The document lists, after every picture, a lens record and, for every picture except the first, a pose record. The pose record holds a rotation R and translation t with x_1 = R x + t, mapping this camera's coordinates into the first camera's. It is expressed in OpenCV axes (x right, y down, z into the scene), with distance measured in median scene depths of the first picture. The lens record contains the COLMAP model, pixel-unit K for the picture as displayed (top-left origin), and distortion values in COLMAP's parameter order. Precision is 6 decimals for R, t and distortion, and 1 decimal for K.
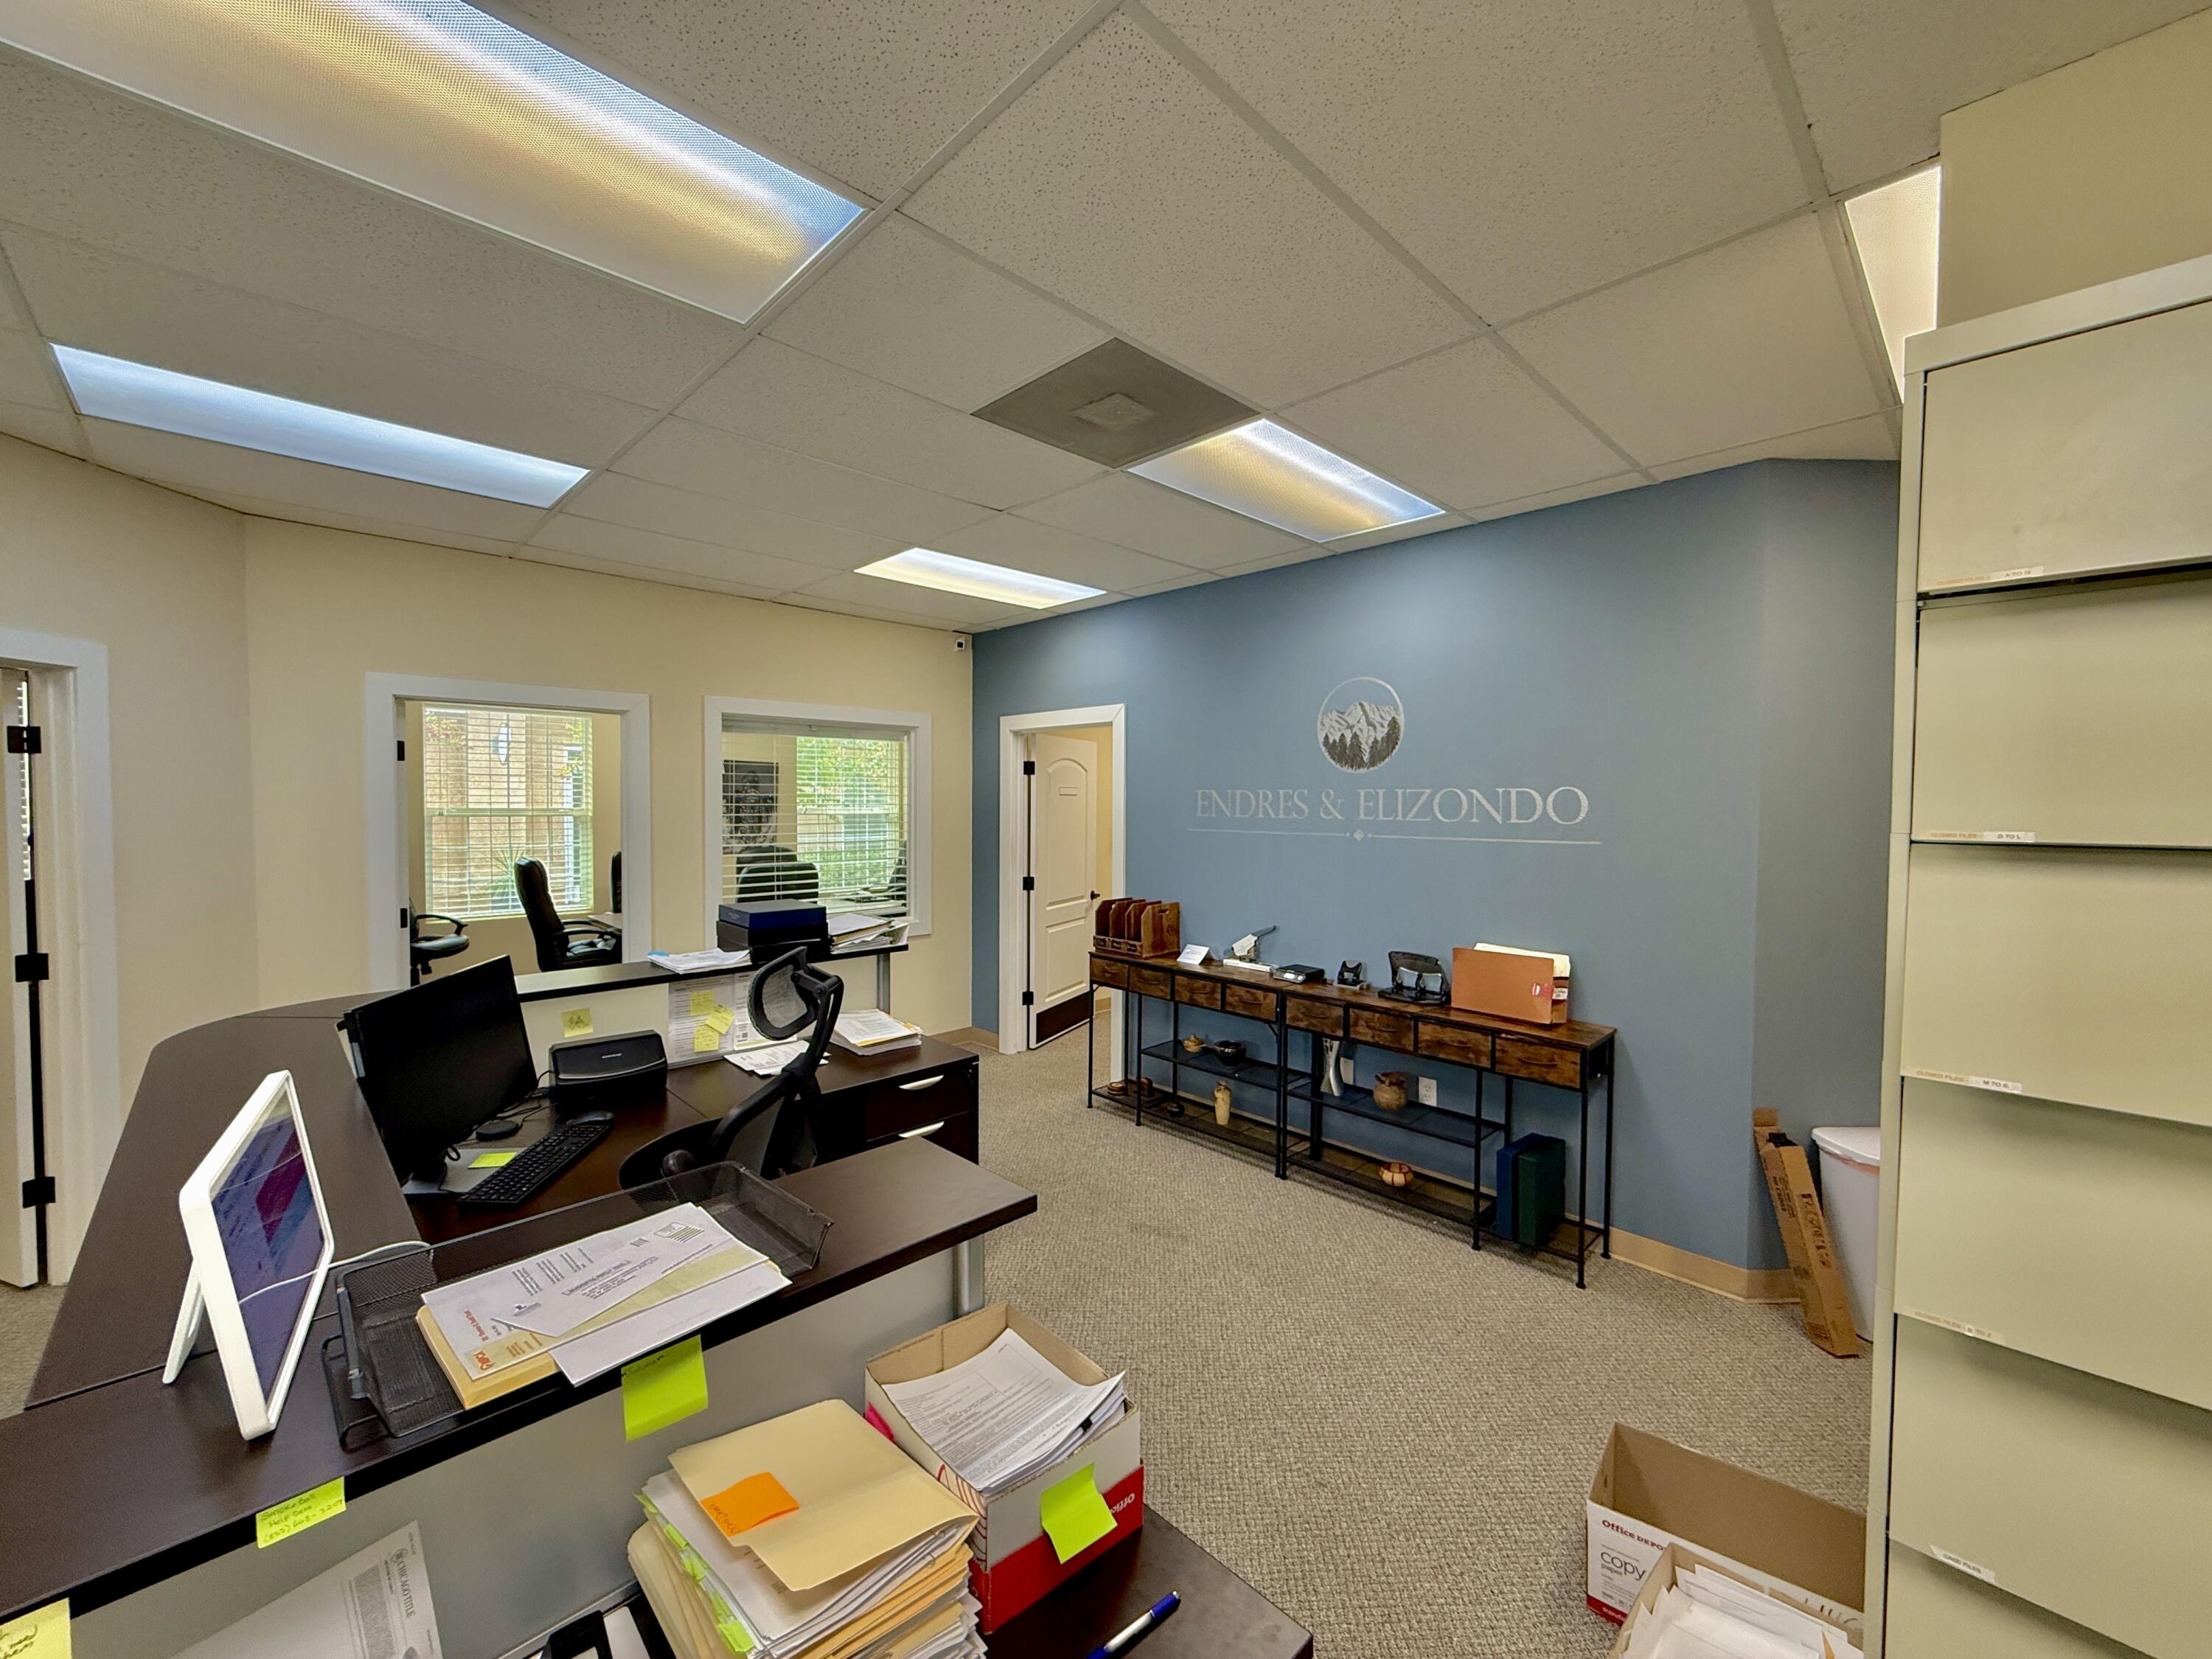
lens RADIAL K [[885.0, 0, 1099.8], [0, 885.0, 825.5], [0, 0, 1]] dist [0.000183, -0.000151]
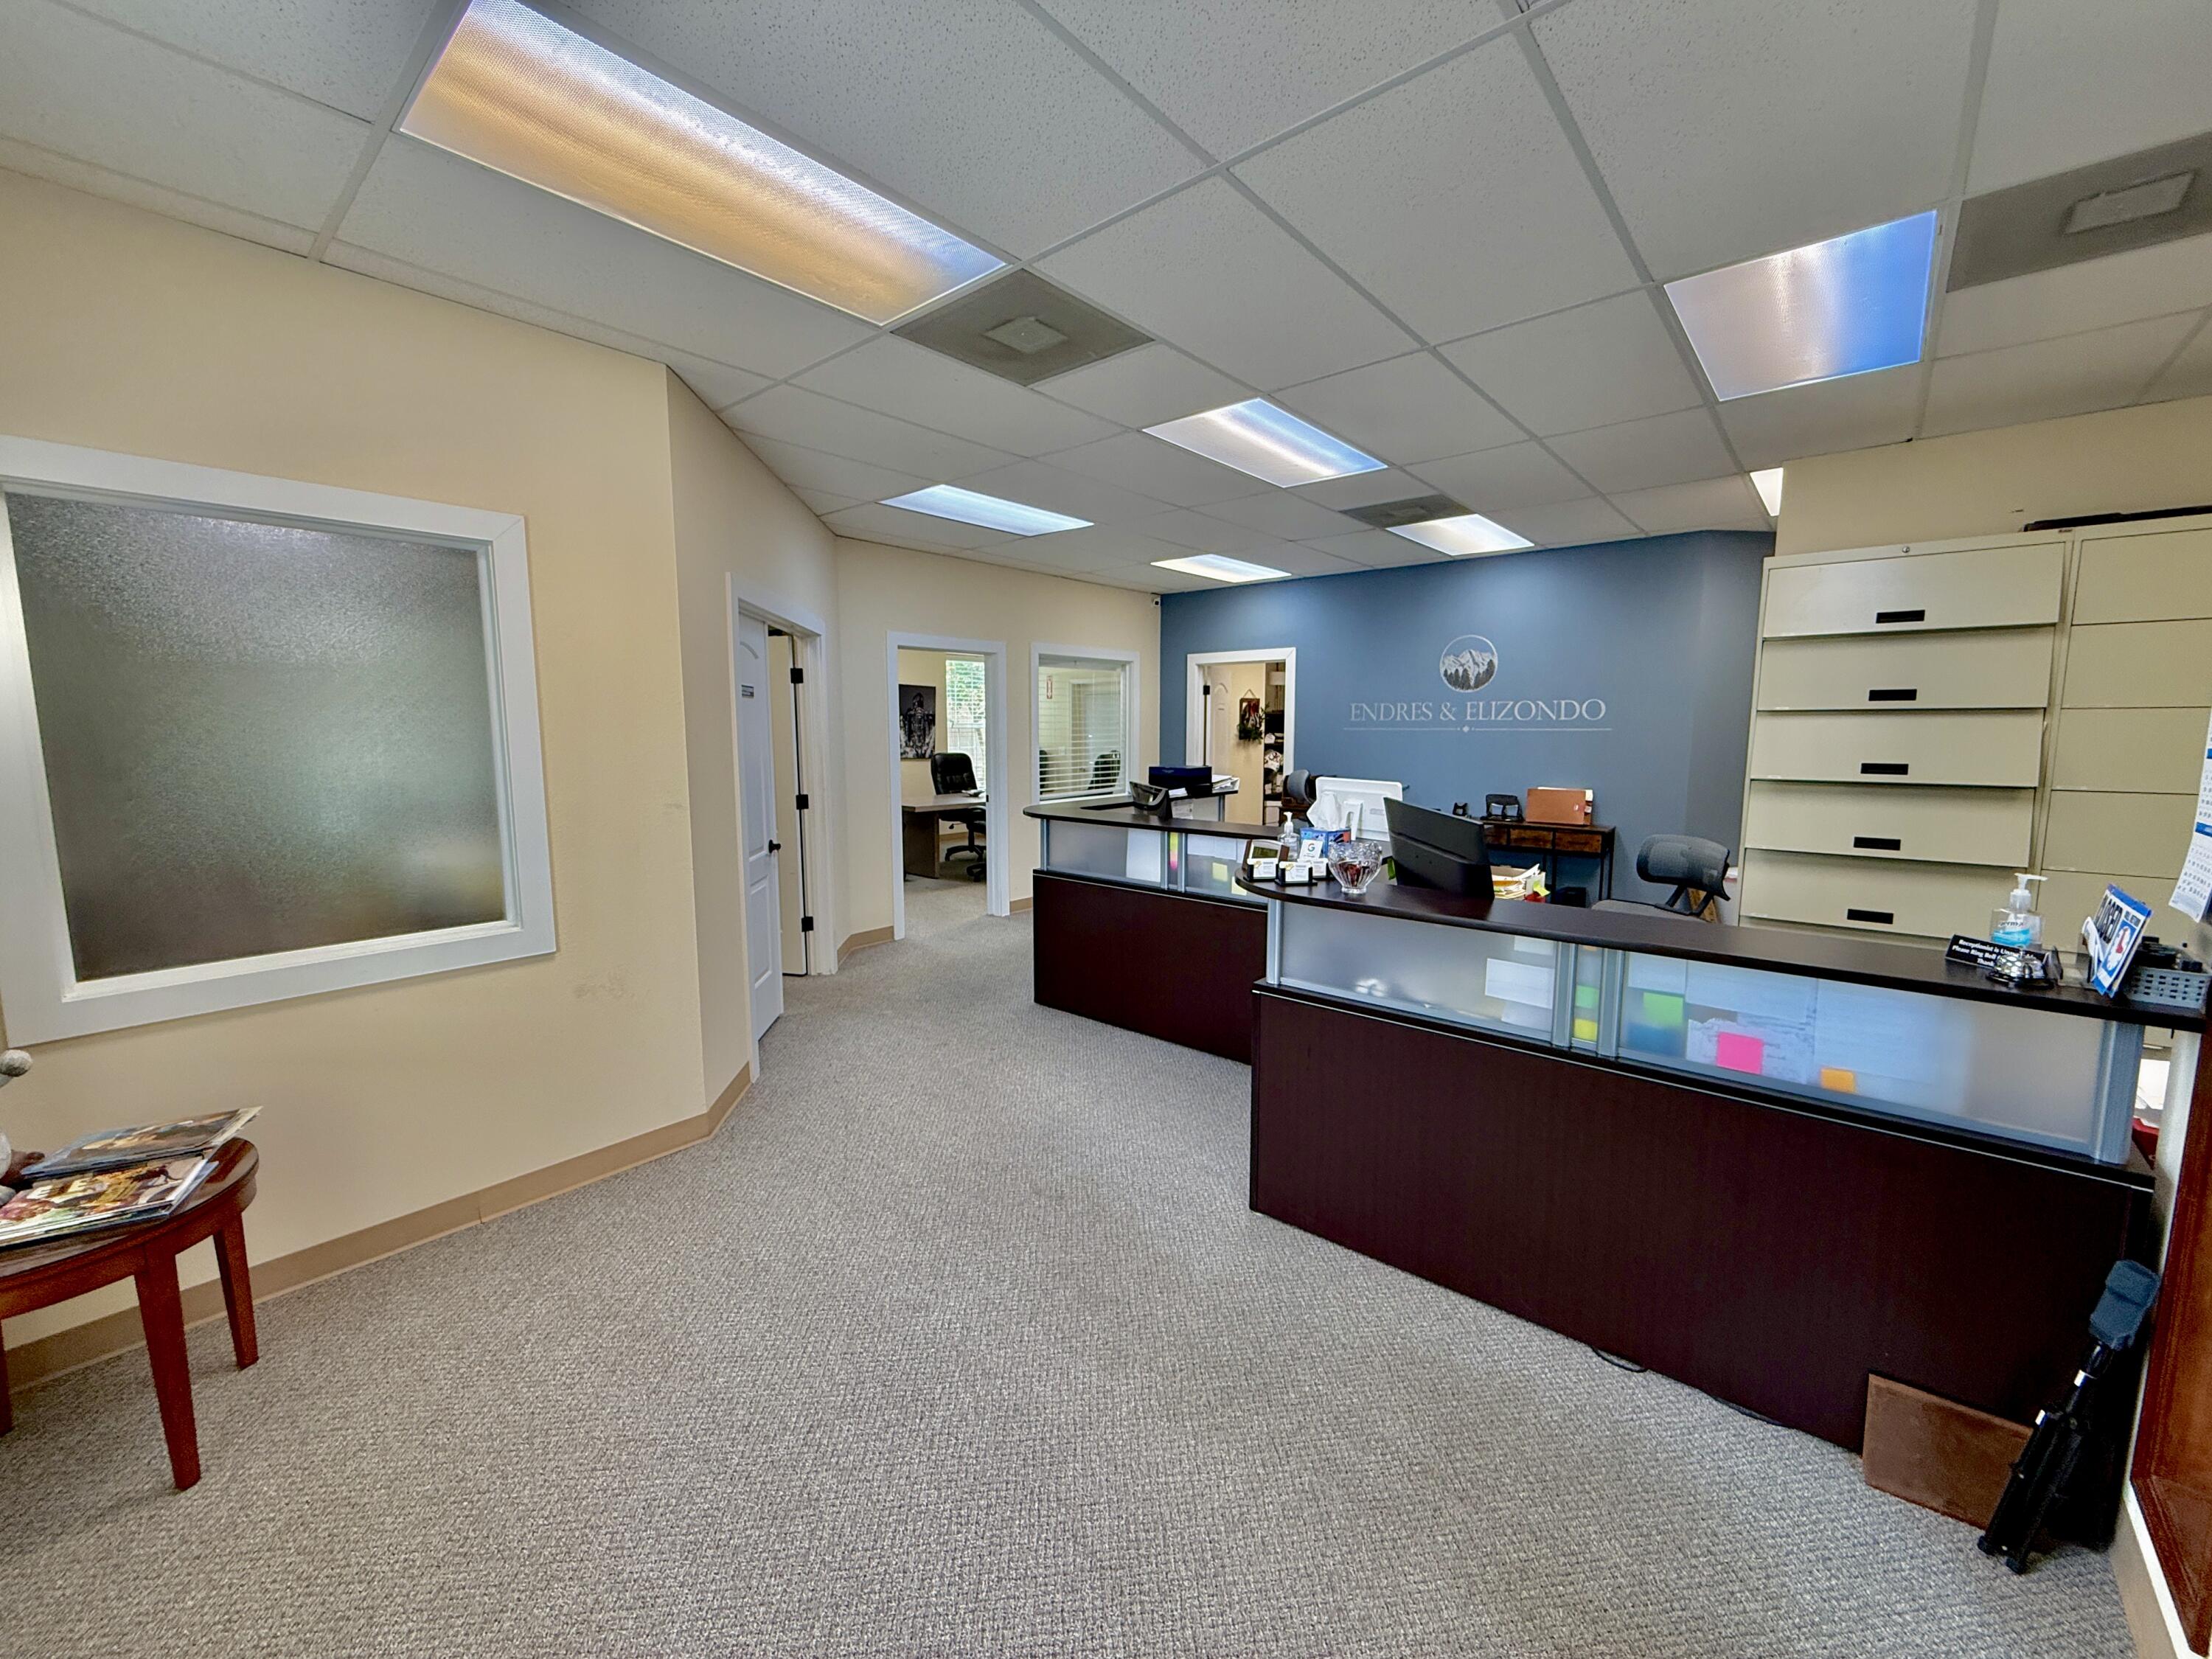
lens RADIAL K [[885.0, 0, 1099.8], [0, 885.0, 825.5], [0, 0, 1]] dist [0.000183, -0.000151]
pose [[0.996212, -0.015789, 0.085510, -0.578244], [0.008171, 0.996023, 0.088720, 0.039973], [-0.086570, -0.087686, 0.992379, -0.670977]]
